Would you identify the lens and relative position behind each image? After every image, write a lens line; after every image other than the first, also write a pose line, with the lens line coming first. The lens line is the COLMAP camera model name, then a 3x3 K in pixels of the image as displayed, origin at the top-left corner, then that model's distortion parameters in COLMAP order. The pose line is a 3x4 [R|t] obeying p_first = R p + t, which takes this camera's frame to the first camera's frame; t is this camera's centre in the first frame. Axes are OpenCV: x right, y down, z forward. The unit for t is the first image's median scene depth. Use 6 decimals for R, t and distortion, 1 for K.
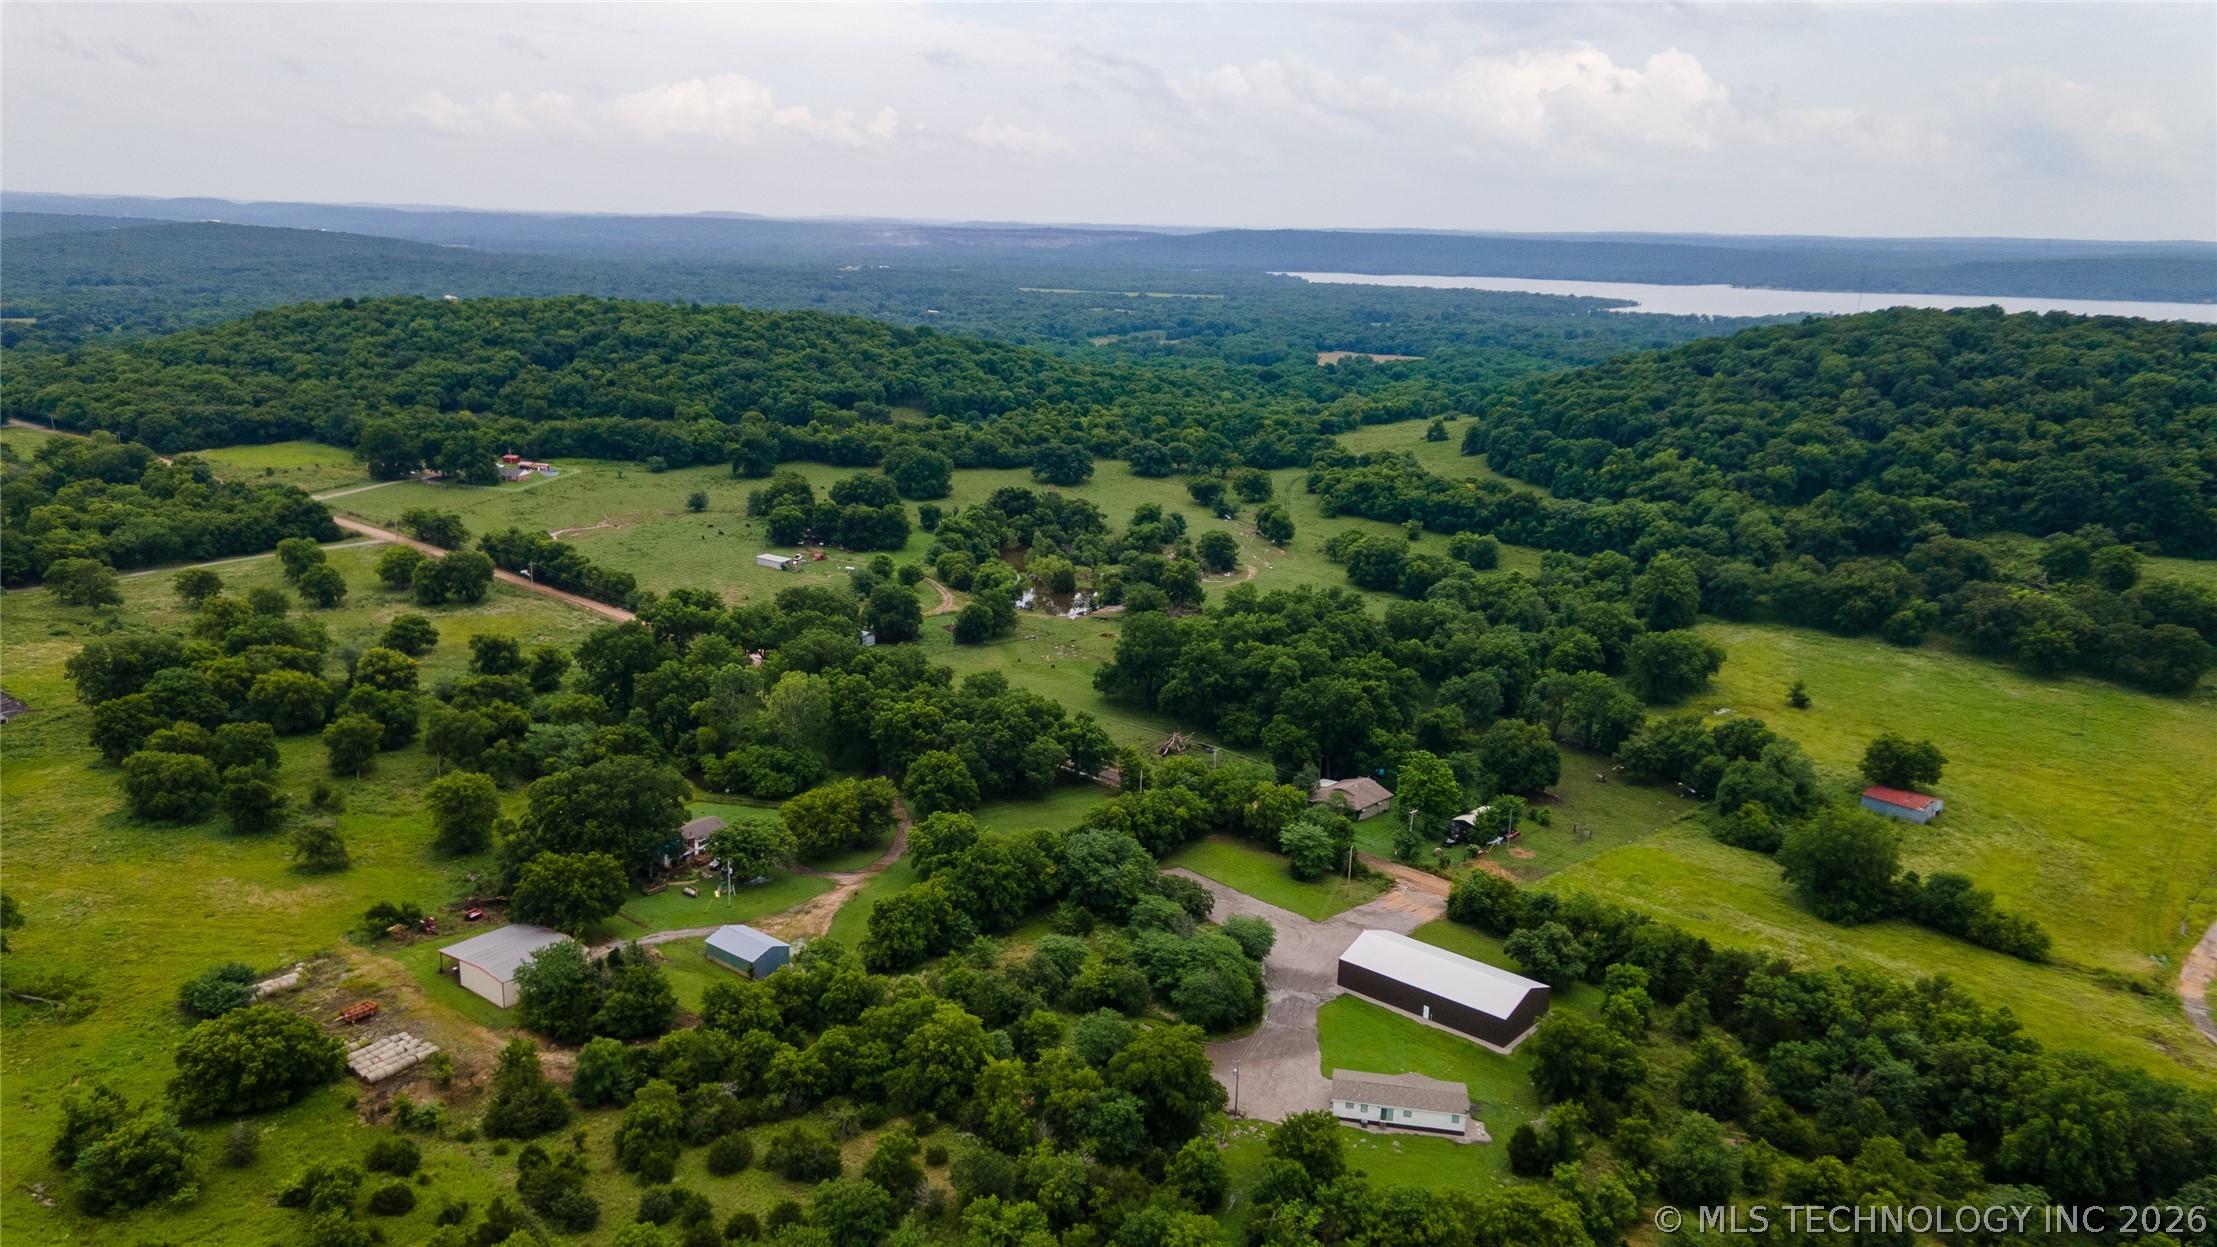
lens RADIAL K [[1604.9, 0, 1093.6], [0, 1604.9, 639.3], [0, 0, 1]] dist [0.039053, 0.024377]
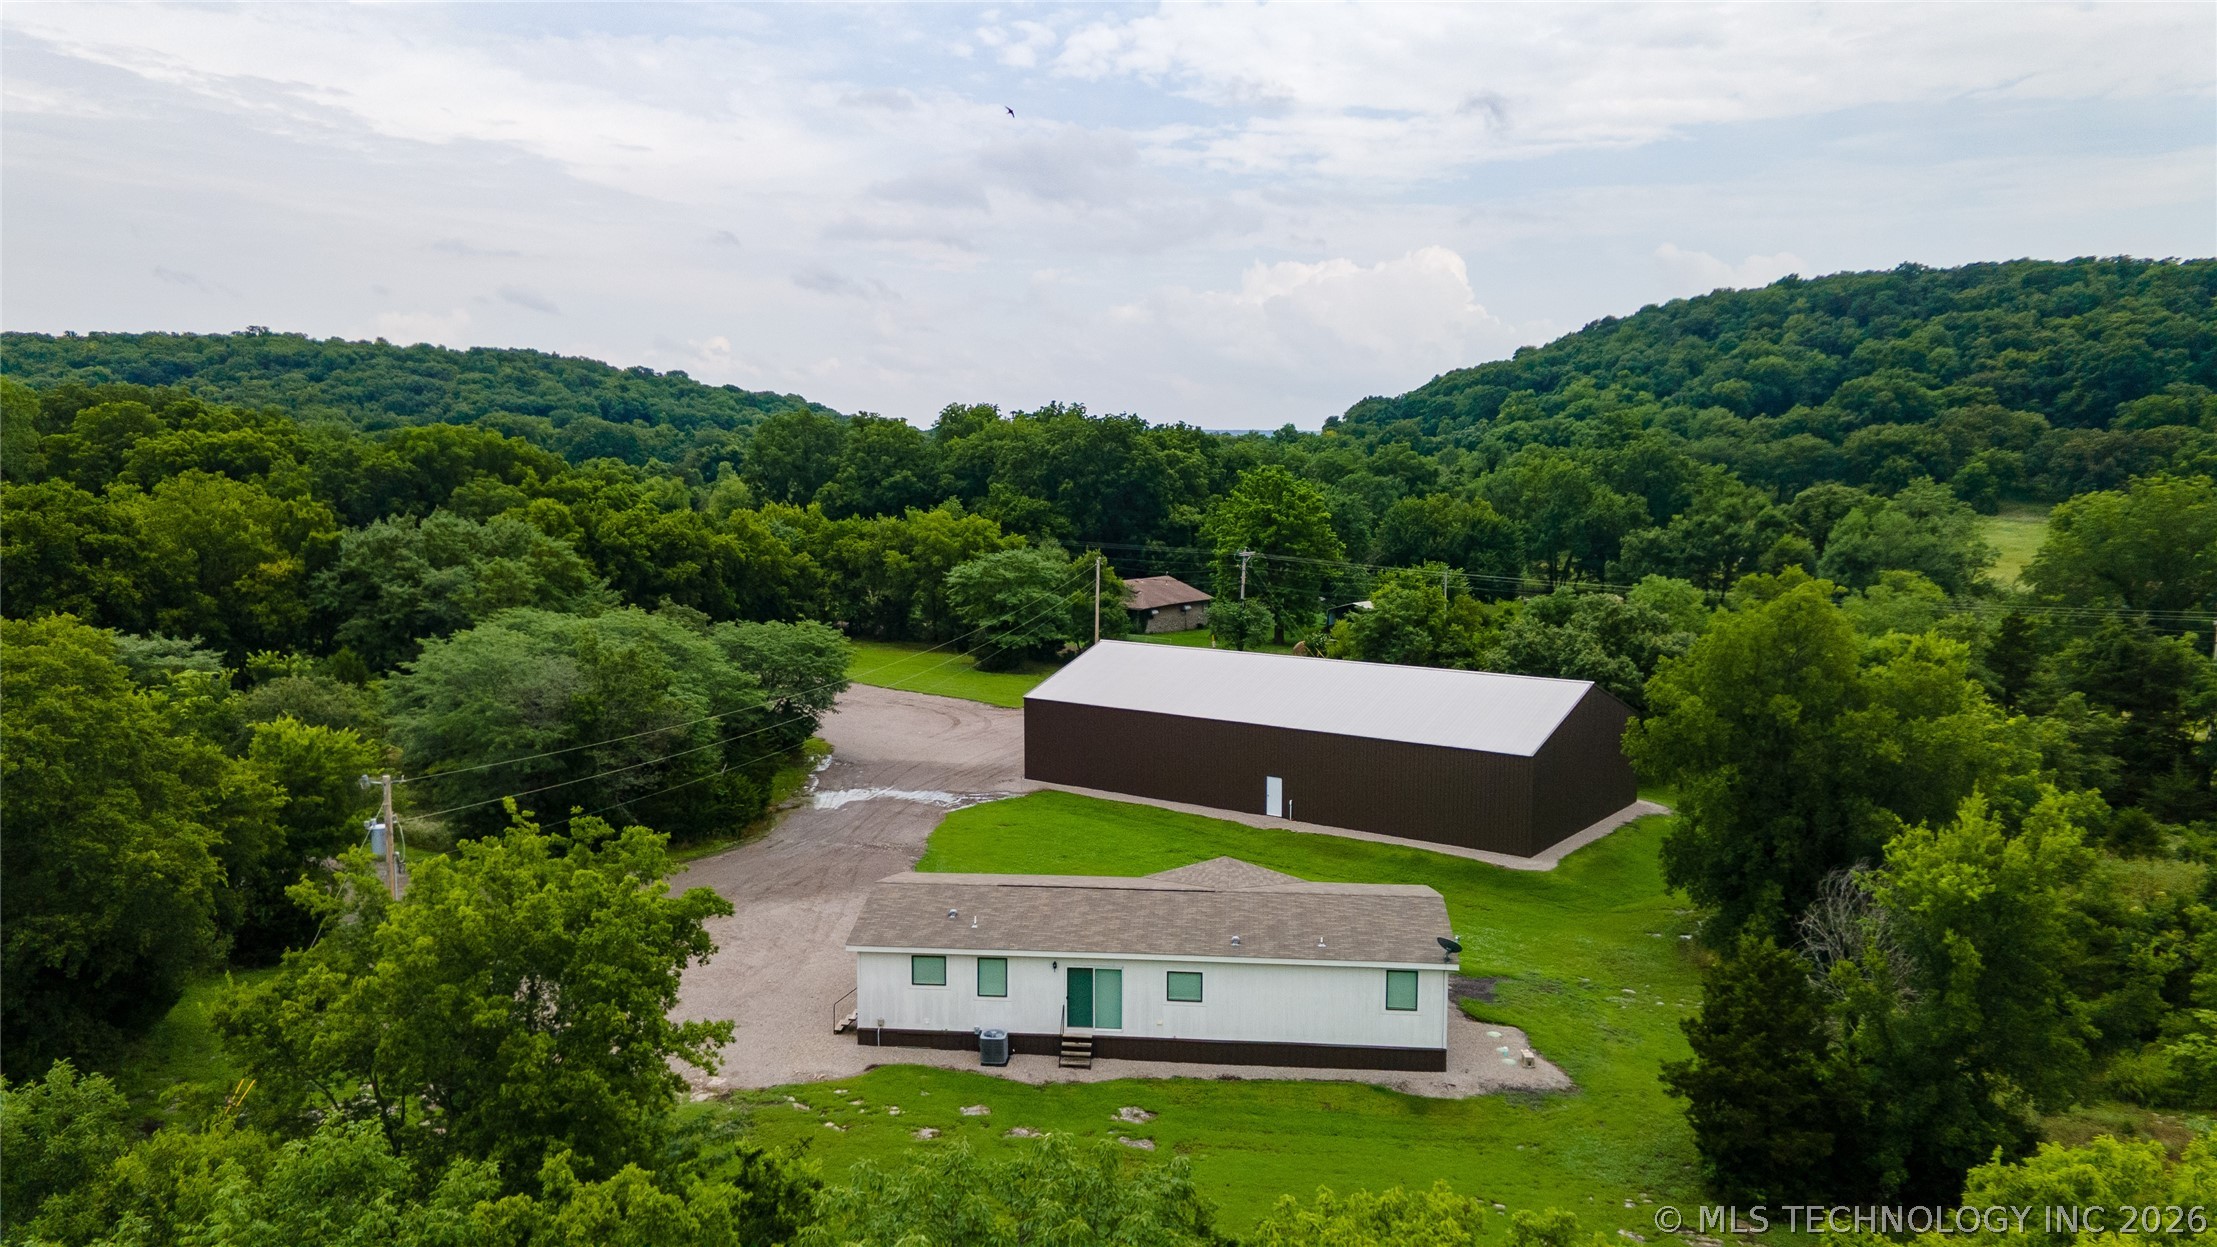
lens RADIAL K [[1604.9, 0, 1088.9], [0, 1604.9, 631.4], [0, 0, 1]] dist [0.039053, 0.024377]
pose [[0.996482, -0.033433, 0.076848, 0.087894], [0.043885, 0.989372, -0.138625, 0.146076], [-0.071396, 0.141510, 0.987359, 0.411231]]
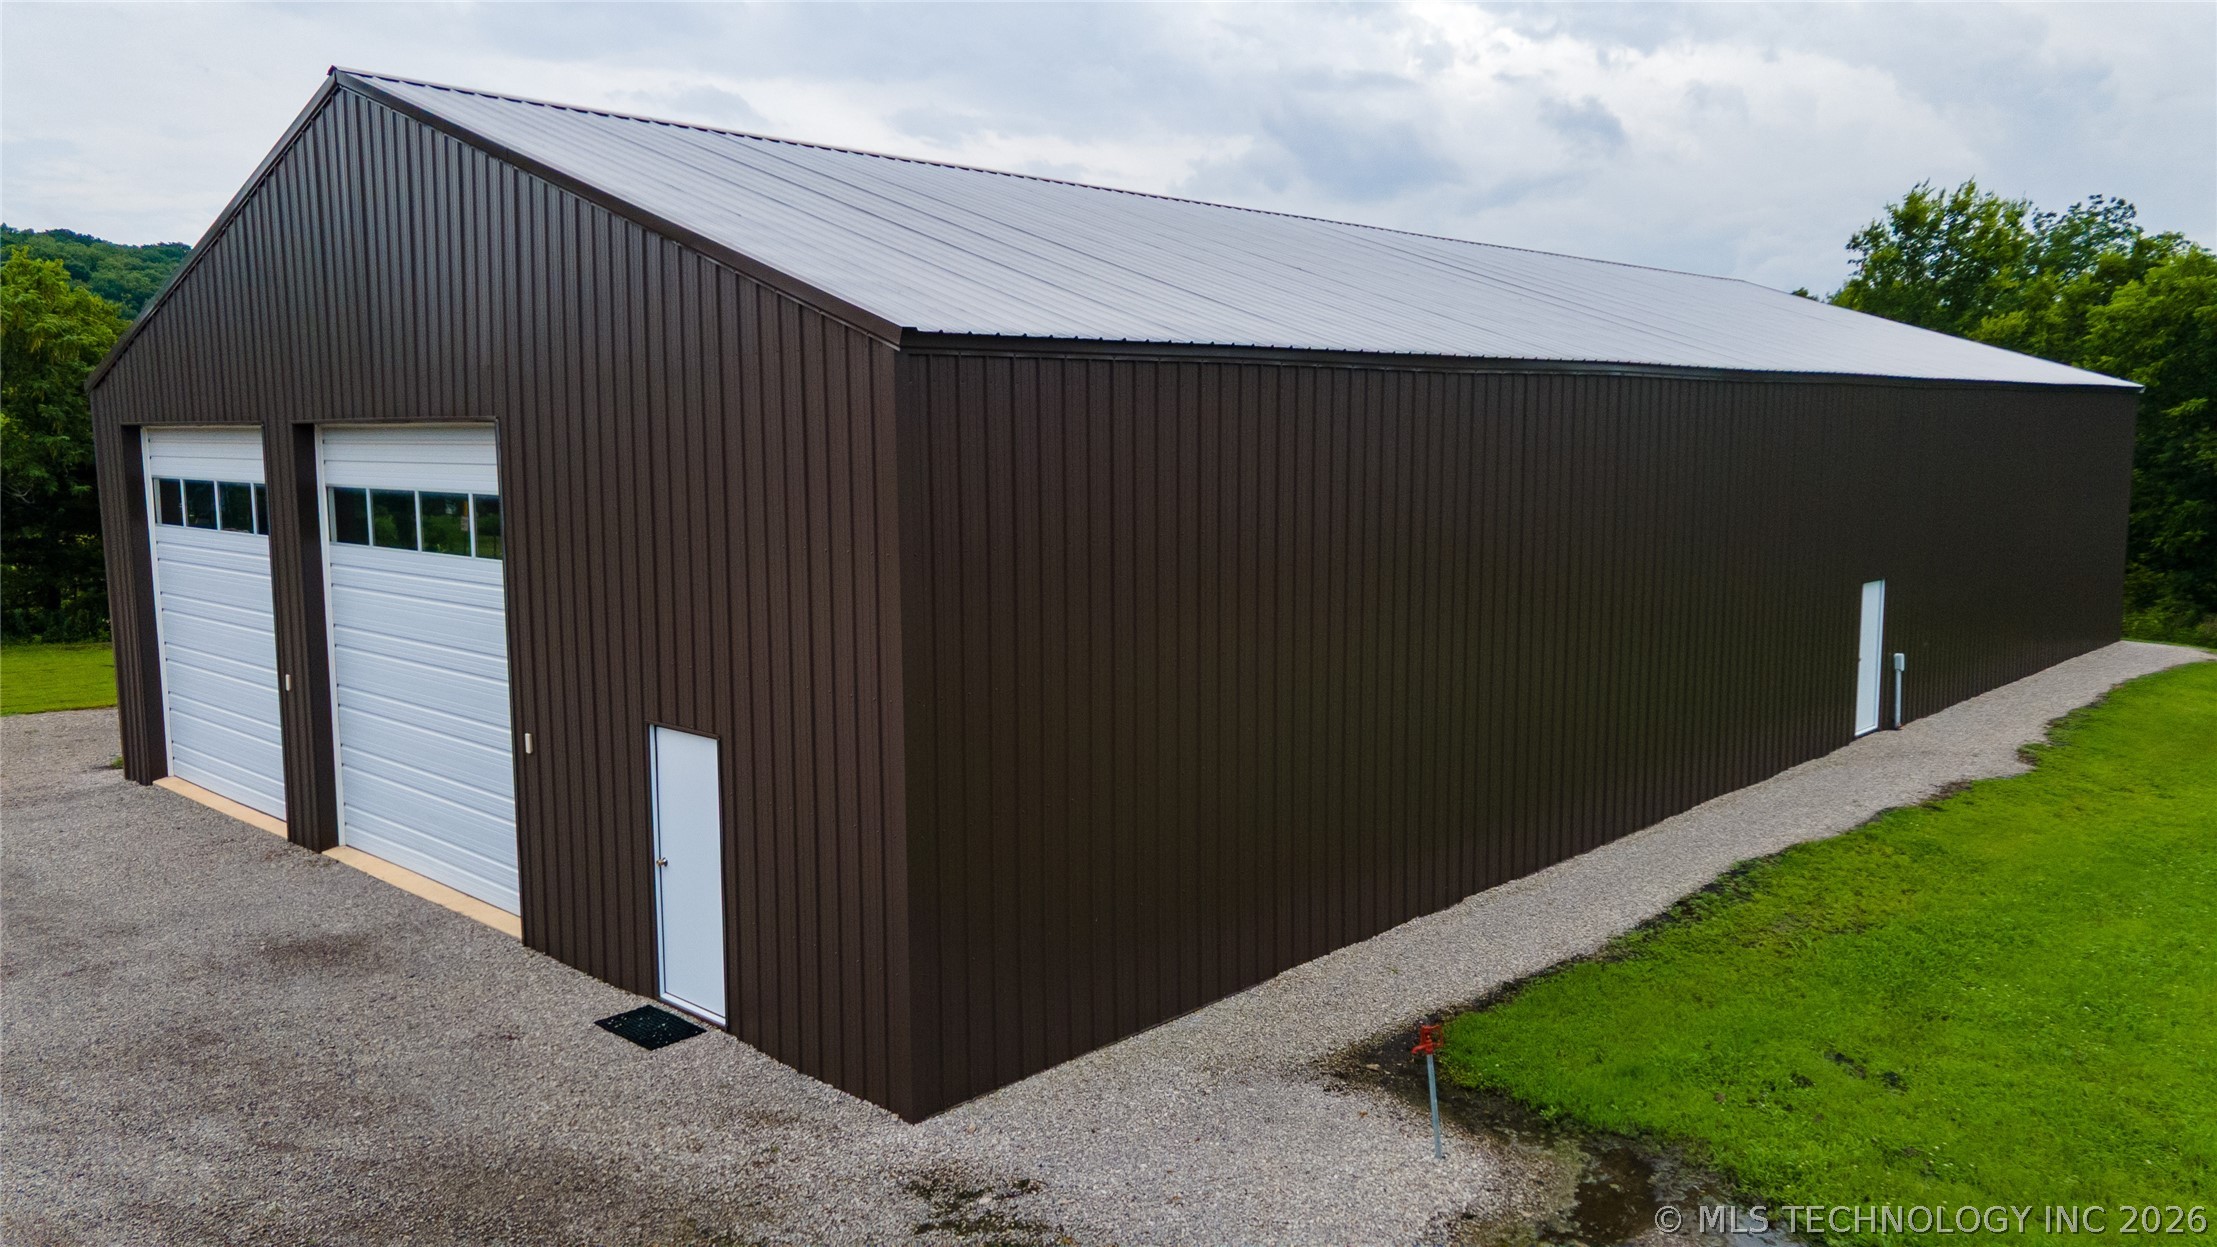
lens RADIAL K [[1604.9, 0, 1094.5], [0, 1604.9, 609.0], [0, 0, 1]] dist [0.039053, 0.024377]
pose [[0.060985, -0.132696, 0.989279, 0.073575], [0.262292, 0.958422, 0.112388, 0.126283], [-0.963060, 0.252626, 0.093254, 0.623596]]
